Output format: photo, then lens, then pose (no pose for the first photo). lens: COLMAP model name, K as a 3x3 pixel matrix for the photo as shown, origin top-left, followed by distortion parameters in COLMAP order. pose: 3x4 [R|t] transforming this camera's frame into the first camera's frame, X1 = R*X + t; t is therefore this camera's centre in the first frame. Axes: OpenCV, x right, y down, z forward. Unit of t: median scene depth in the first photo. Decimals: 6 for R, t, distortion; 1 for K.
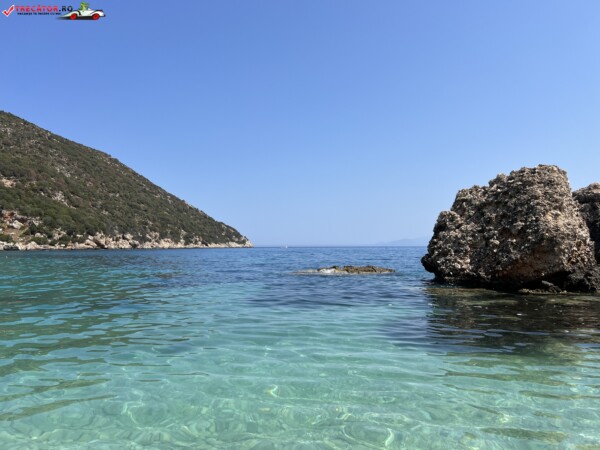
lens RADIAL K [[455.3, 0, 305.7], [0, 455.3, 225.6], [0, 0, 1]] dist [0.034816, -0.031342]
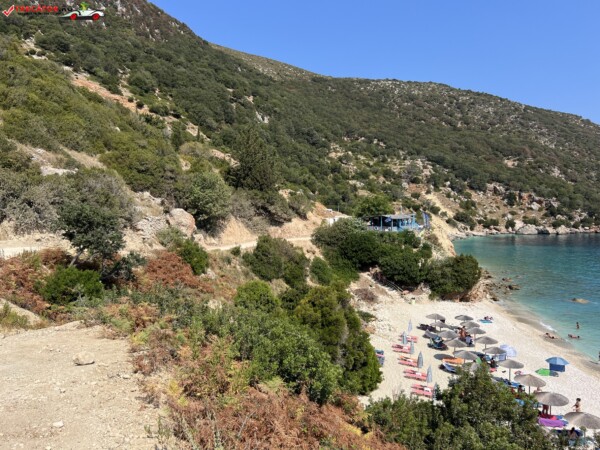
lens RADIAL K [[454.2, 0, 300.0], [0, 454.2, 225.0], [0, 0, 1]] dist [0.056890, -0.070024]
pose [[0.635468, 0.026941, -0.771657, -0.165932], [0.038160, 0.997074, 0.066237, -0.047574], [0.771183, -0.071538, 0.632581, -0.060960]]
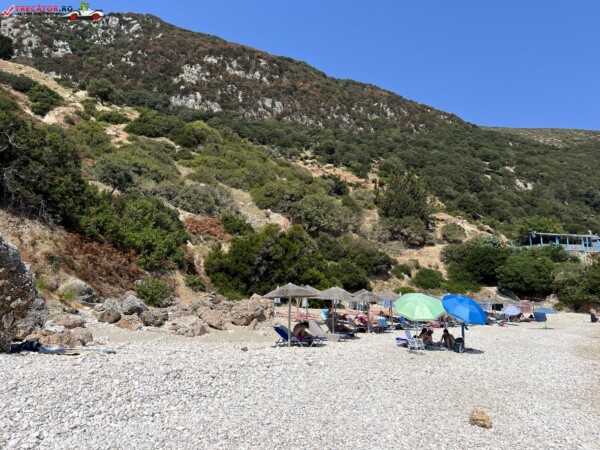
lens RADIAL K [[454.4, 0, 300.0], [0, 454.4, 226.9], [0, 0, 1]] dist [0.055932, -0.069016]
pose [[0.051116, -0.161321, -0.985577, -0.103958], [0.044842, 0.986243, -0.159104, -0.003690], [0.997685, -0.036063, 0.057647, 0.005897]]
